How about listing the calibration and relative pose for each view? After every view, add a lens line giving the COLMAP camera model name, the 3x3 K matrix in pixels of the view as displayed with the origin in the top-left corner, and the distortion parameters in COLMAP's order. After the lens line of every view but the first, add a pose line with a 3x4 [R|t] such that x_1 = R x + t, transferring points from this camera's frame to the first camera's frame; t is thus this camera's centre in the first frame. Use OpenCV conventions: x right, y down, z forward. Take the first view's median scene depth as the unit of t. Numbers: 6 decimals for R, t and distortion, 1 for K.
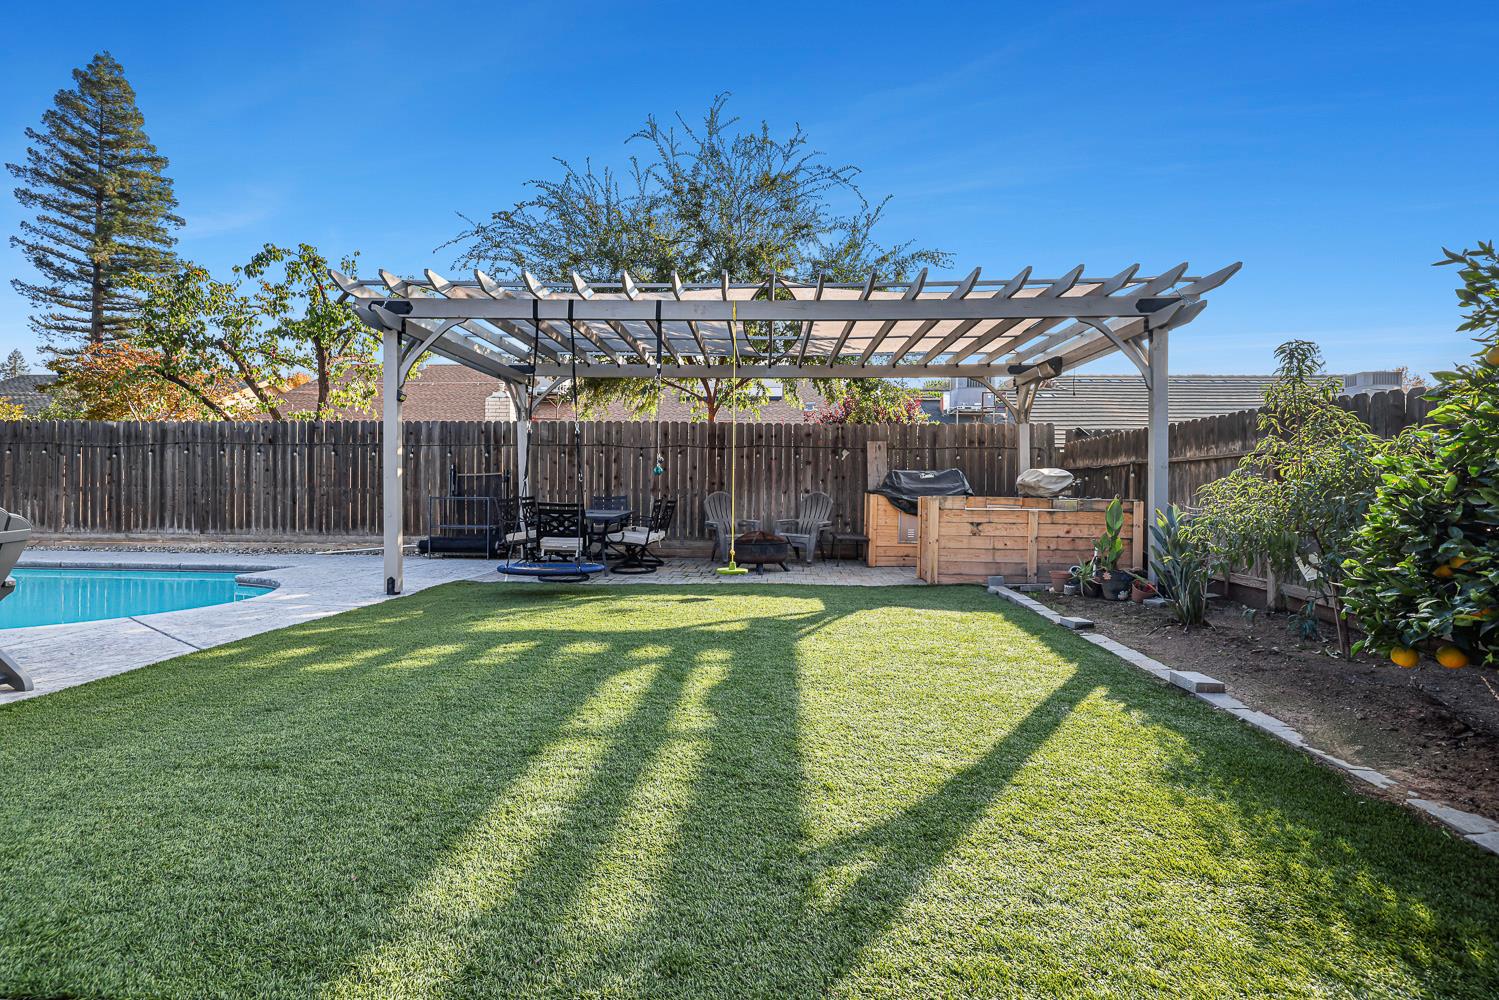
lens RADIAL K [[654.2, 0, 744.6], [0, 654.2, 493.7], [0, 0, 1]] dist [-0.000500, -0.000218]
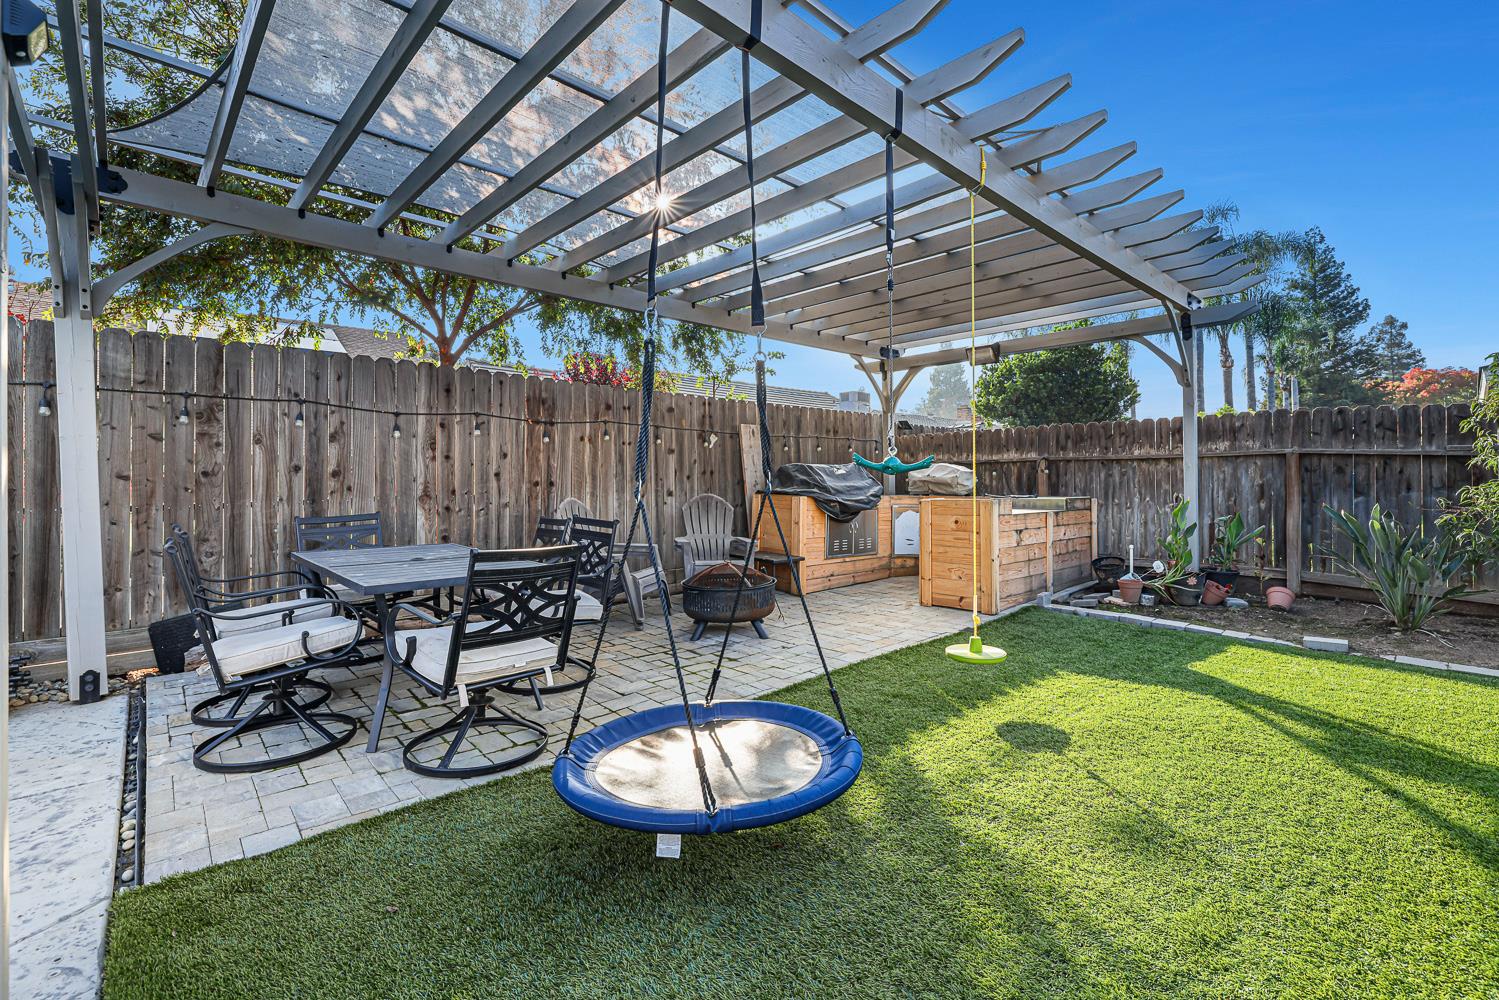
lens RADIAL K [[654.2, 0, 752.9], [0, 654.2, 477.1], [0, 0, 1]] dist [-0.000500, -0.000218]
pose [[0.695835, -0.007059, 0.718167, -0.329433], [0.014312, 0.999889, -0.004038, -0.016493], [-0.718059, 0.013089, 0.695859, 0.470825]]
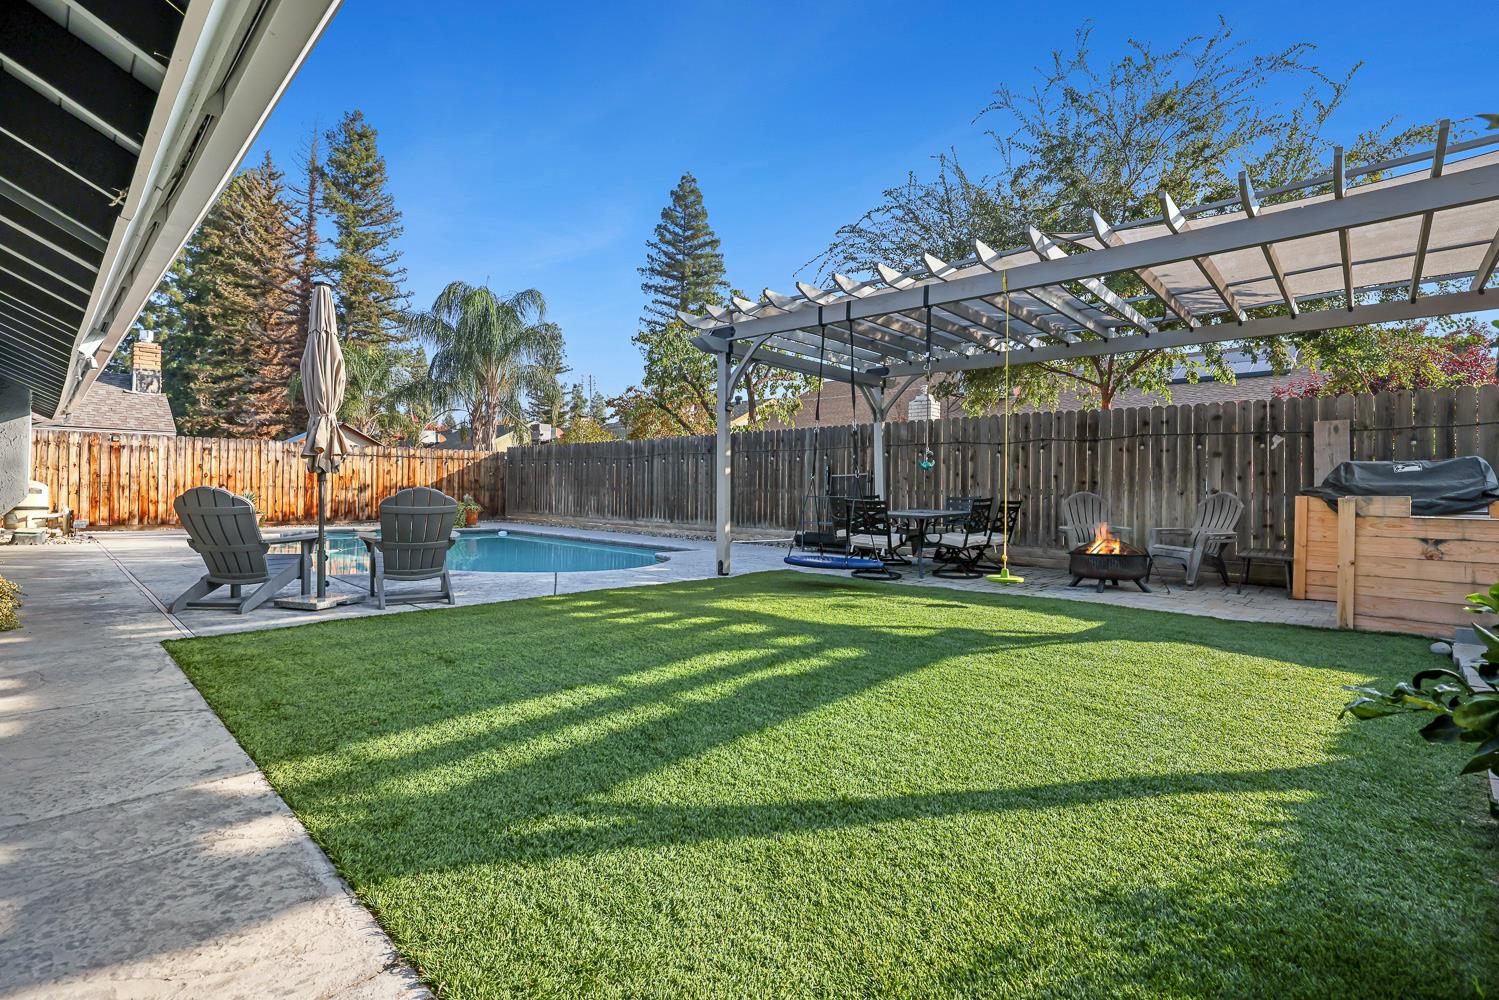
lens RADIAL K [[685.3, 0, 758.1], [0, 685.3, 477.4], [0, 0, 1]] dist [0.000109, 0.000968]
pose [[0.768657, -0.009357, -0.639593, 0.196073], [-0.012057, 0.999503, -0.029112, 0.008496], [0.639548, 0.030088, 0.768162, 0.056353]]
